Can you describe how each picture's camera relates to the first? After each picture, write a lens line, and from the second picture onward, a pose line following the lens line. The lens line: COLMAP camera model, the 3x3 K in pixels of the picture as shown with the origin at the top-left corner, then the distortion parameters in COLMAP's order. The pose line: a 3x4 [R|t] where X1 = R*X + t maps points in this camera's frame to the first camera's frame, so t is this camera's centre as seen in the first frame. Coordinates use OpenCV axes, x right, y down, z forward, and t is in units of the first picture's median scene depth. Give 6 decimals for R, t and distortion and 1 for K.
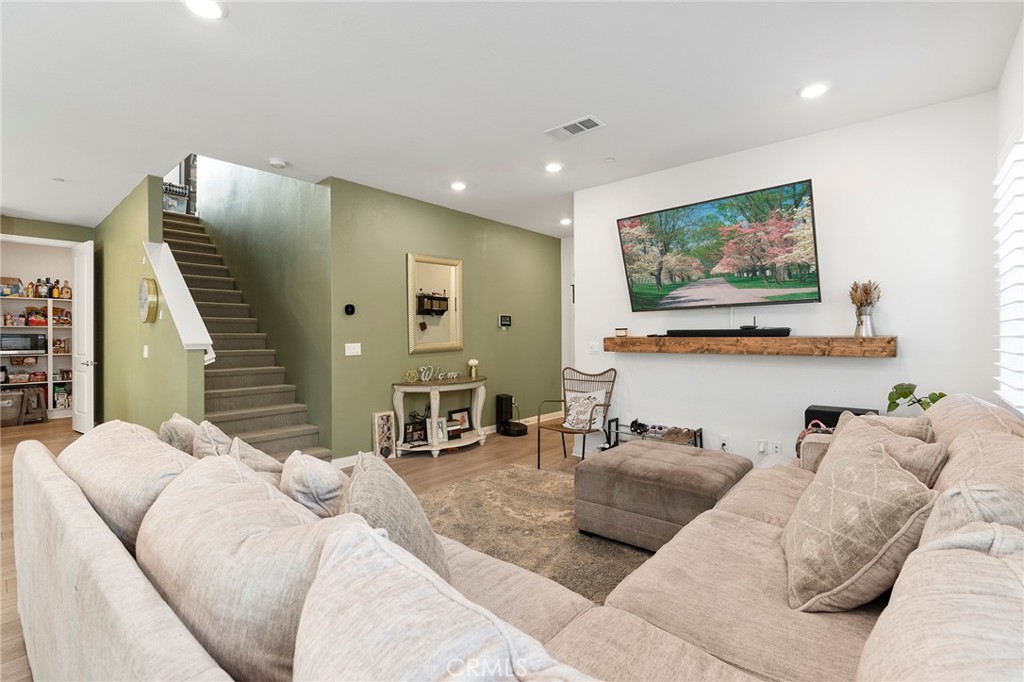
lens RADIAL K [[458.8, 0, 515.3], [0, 458.8, 340.3], [0, 0, 1]] dist [-0.003280, 0.000208]
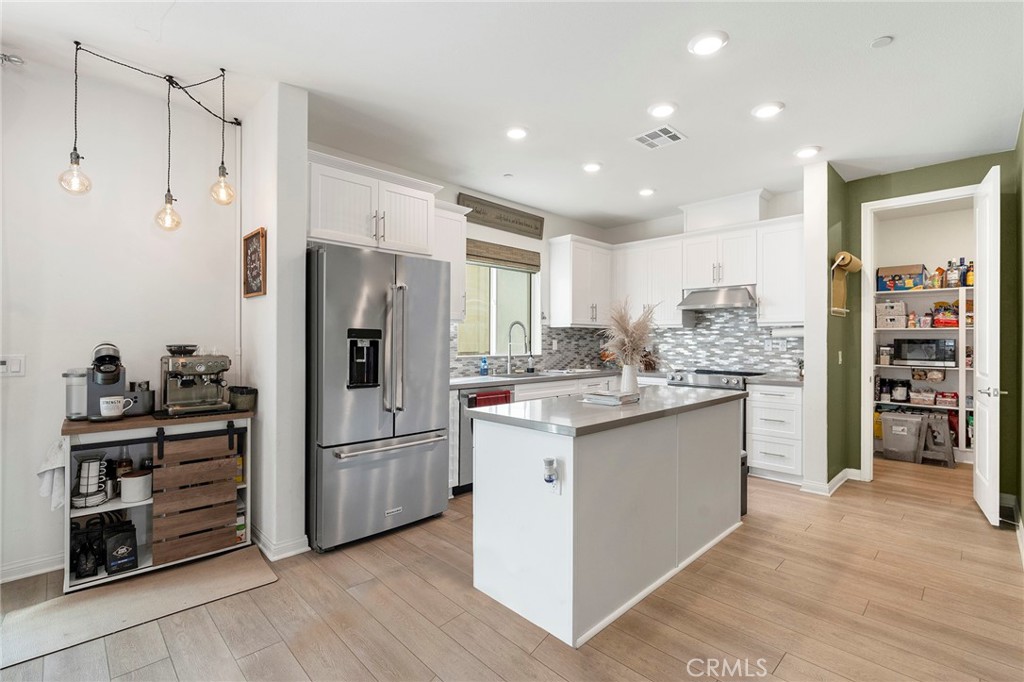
lens RADIAL K [[465.8, 0, 514.7], [0, 465.8, 338.6], [0, 0, 1]] dist [-0.003034, -0.000093]
pose [[-0.084437, -0.000648, -0.996429, -0.422874], [-0.013857, 0.999904, 0.000524, -0.008442], [0.996332, 0.013851, -0.084438, 0.619318]]
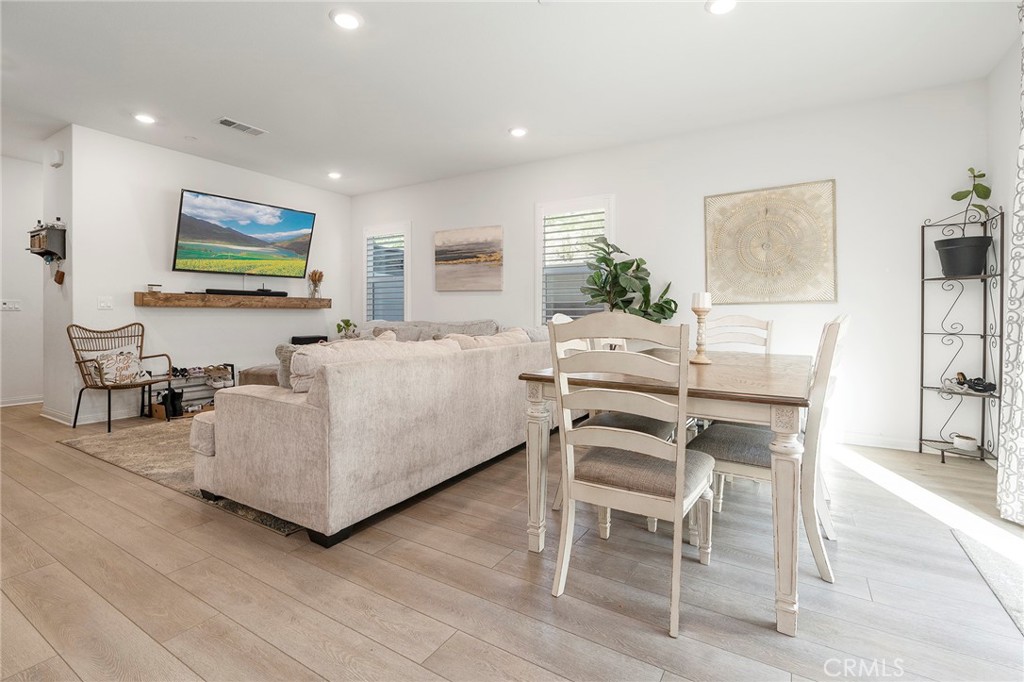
lens RADIAL K [[465.1, 0, 510.7], [0, 465.1, 317.2], [0, 0, 1]] dist [-0.000868, 0.000945]
pose [[-0.152518, -0.005087, 0.988288, -0.953118], [0.006962, 0.999956, 0.006222, 0.048308], [-0.988276, 0.007830, -0.152476, 0.341593]]
